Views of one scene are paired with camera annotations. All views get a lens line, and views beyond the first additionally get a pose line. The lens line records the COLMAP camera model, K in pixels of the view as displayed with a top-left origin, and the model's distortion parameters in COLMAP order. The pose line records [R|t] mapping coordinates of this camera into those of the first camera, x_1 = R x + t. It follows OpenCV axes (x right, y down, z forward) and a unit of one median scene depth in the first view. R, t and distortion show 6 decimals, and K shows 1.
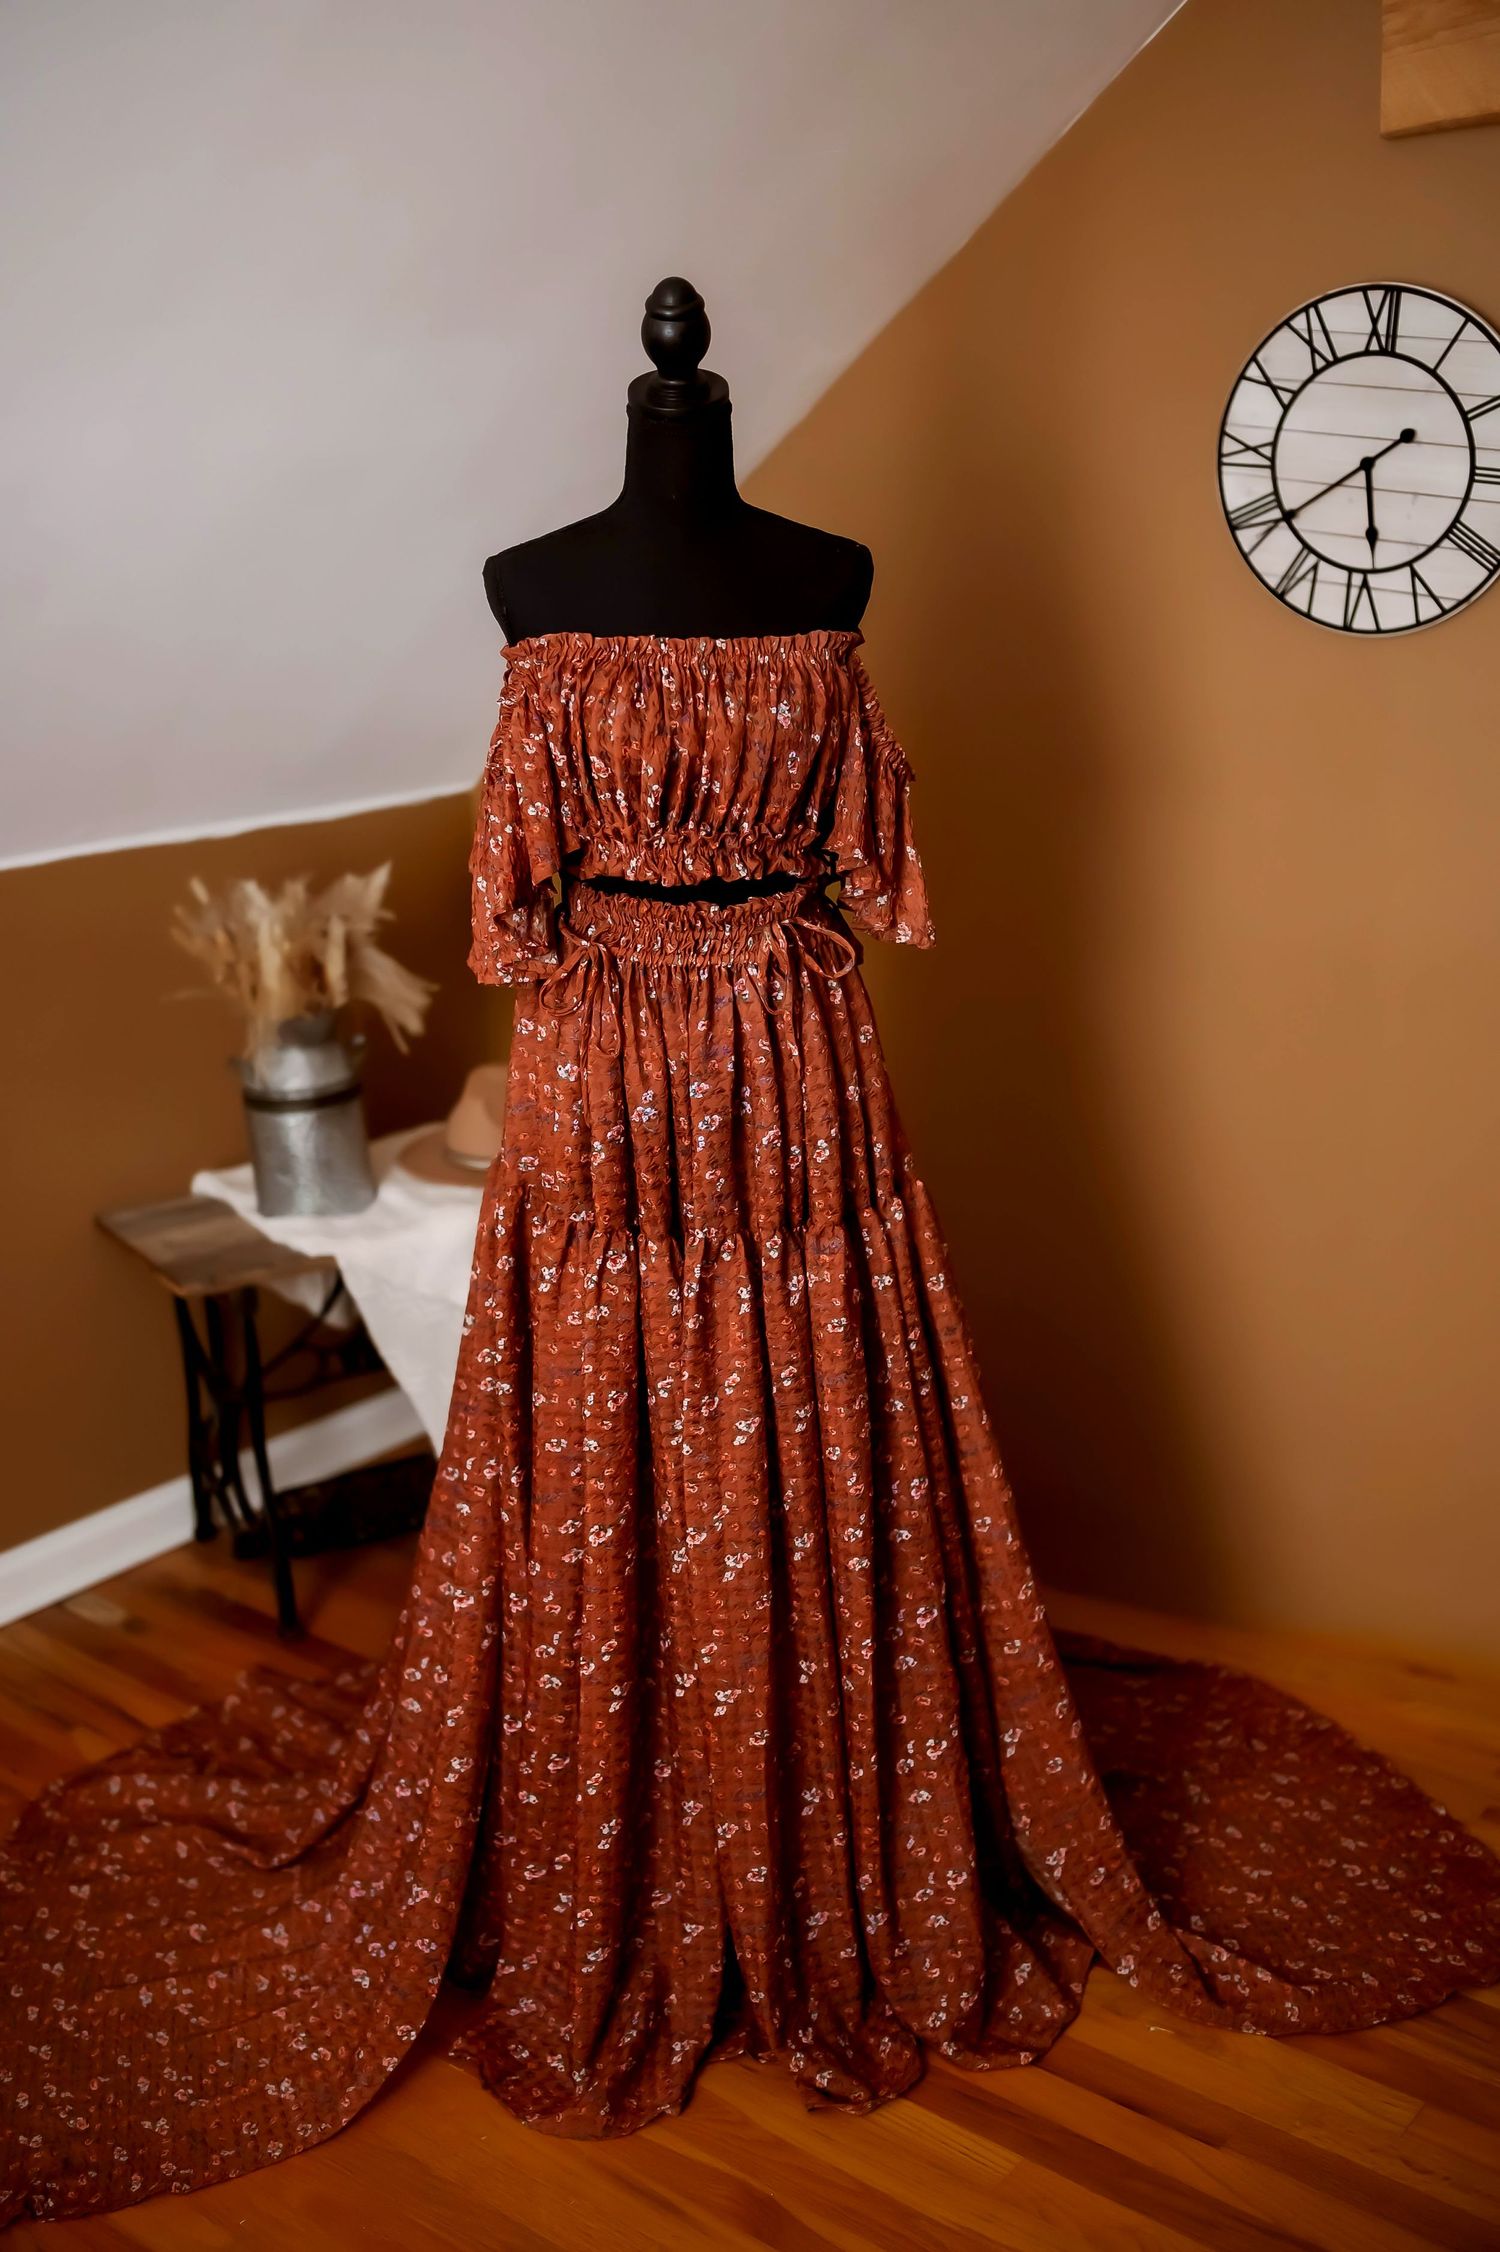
lens RADIAL K [[2285.7, 0, 742.6], [0, 2285.7, 1137.0], [0, 0, 1]] dist [-0.047016, 0.000000]
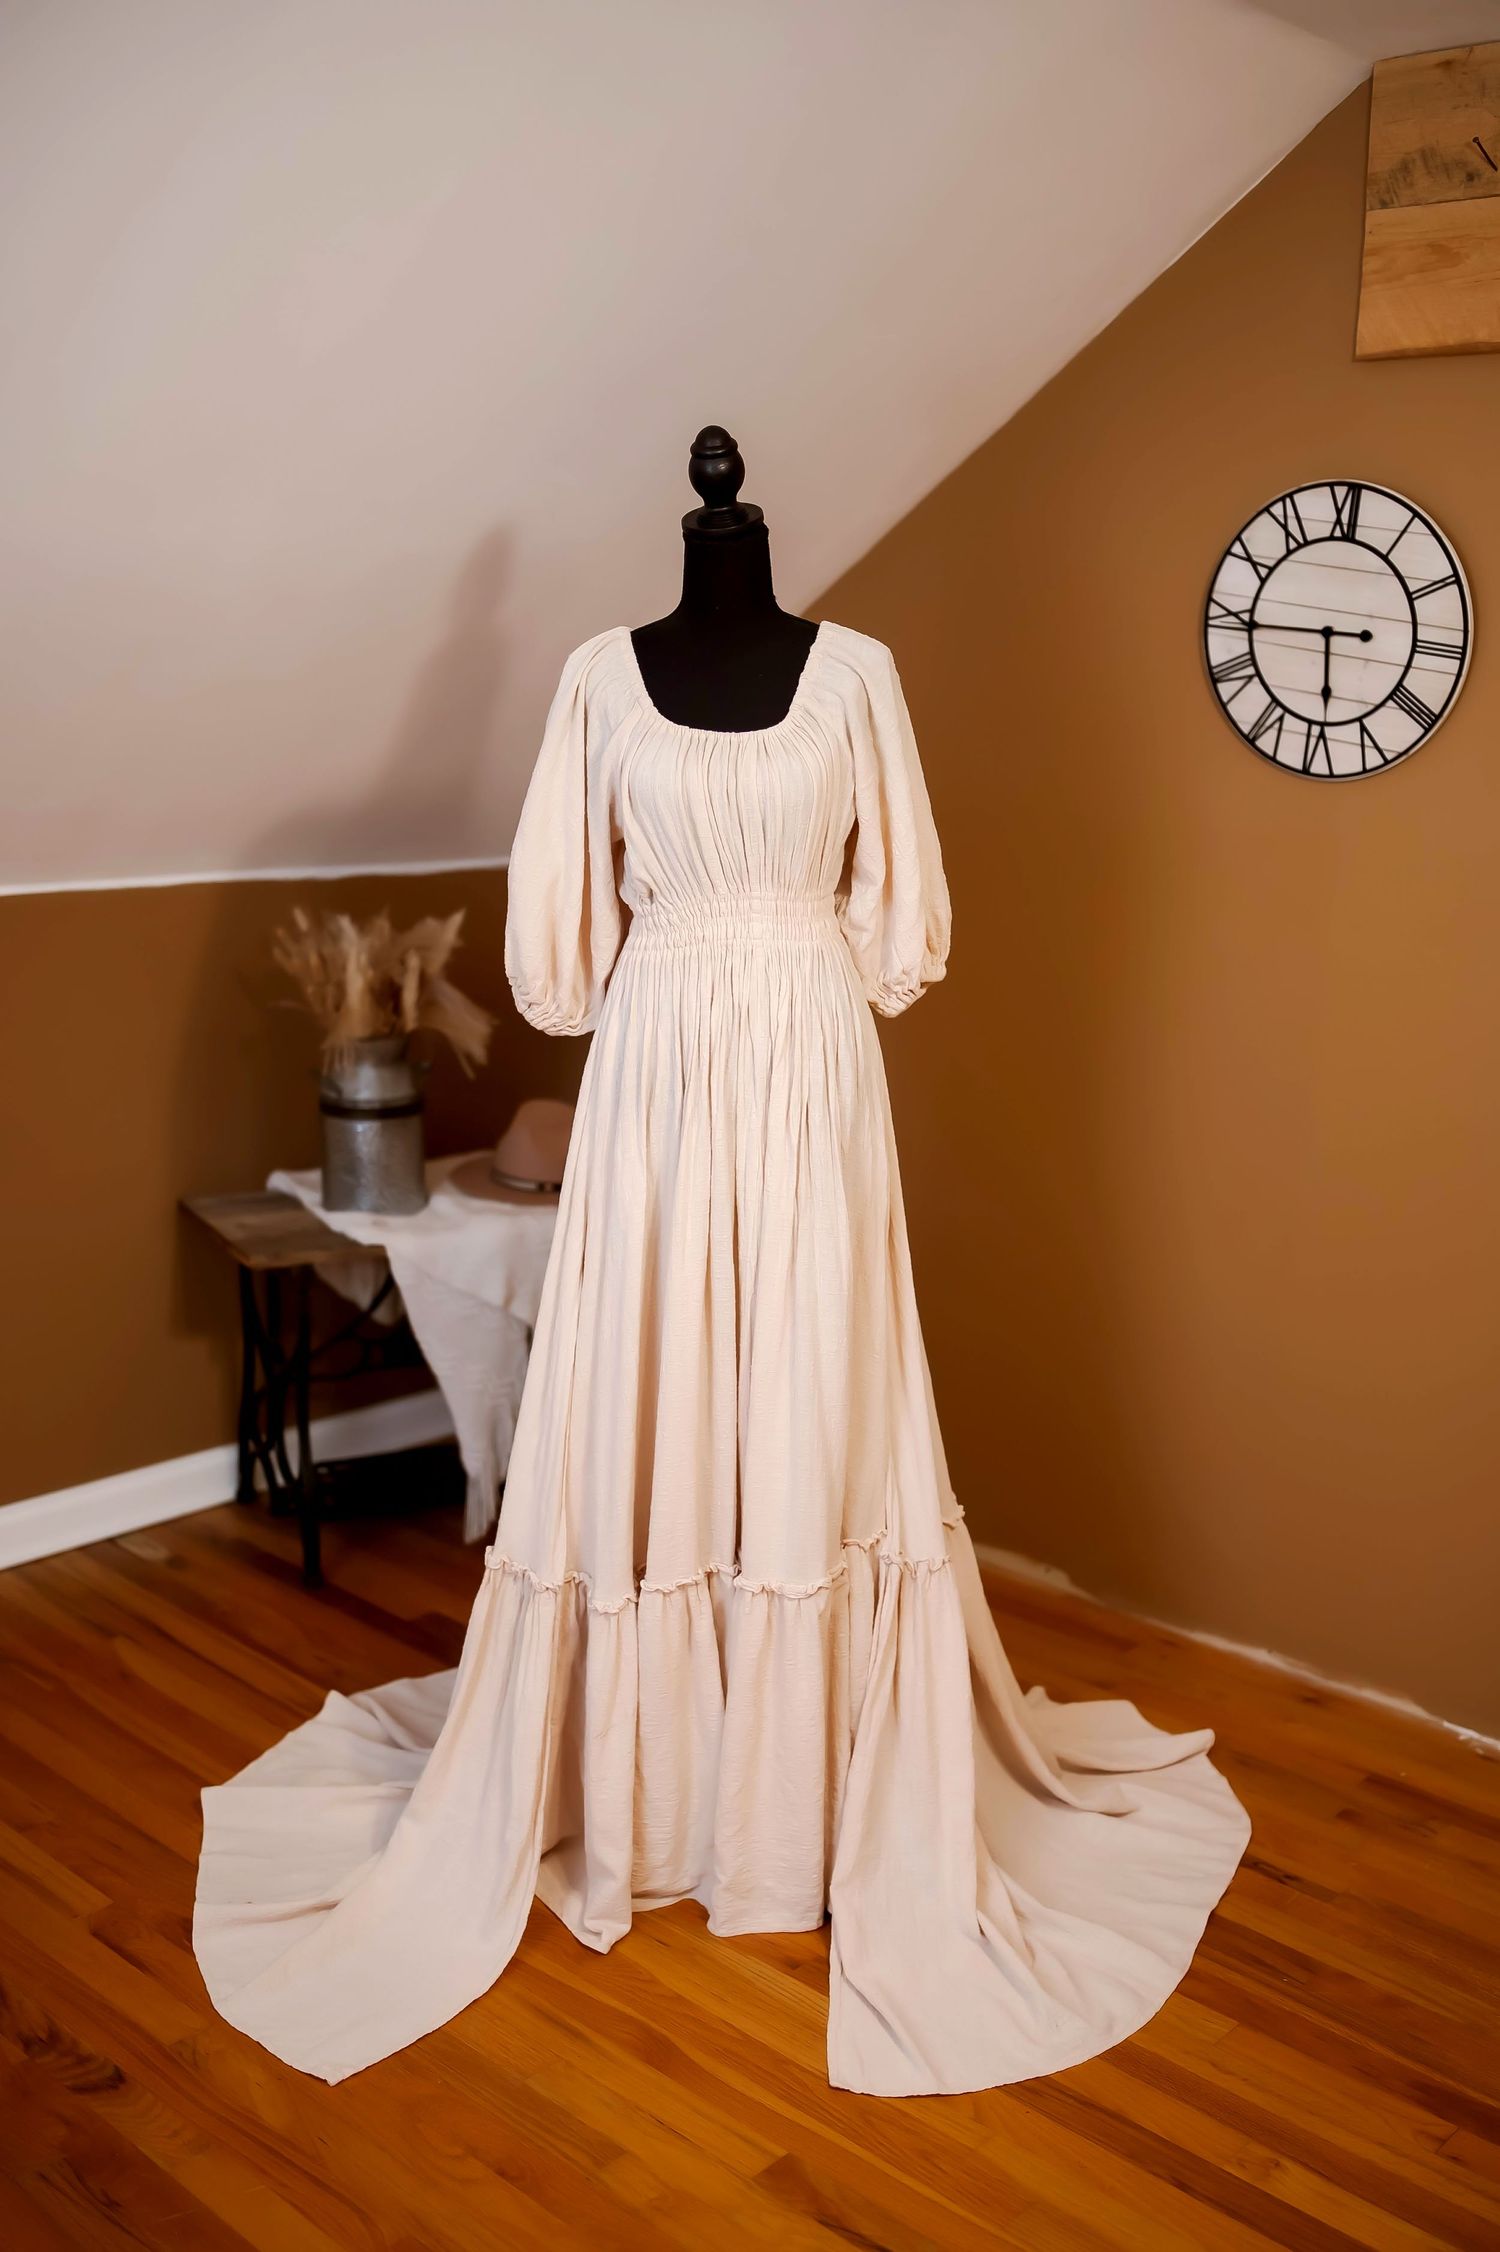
lens RADIAL K [[2285.7, 0, 740.0], [0, 2285.7, 1131.6], [0, 0, 1]] dist [-0.047016, 0.000000]
pose [[0.995316, 0.088463, -0.038998, 0.042047], [-0.090656, 0.994156, -0.058618, 0.051620], [0.033584, 0.061879, 0.997518, -0.152960]]
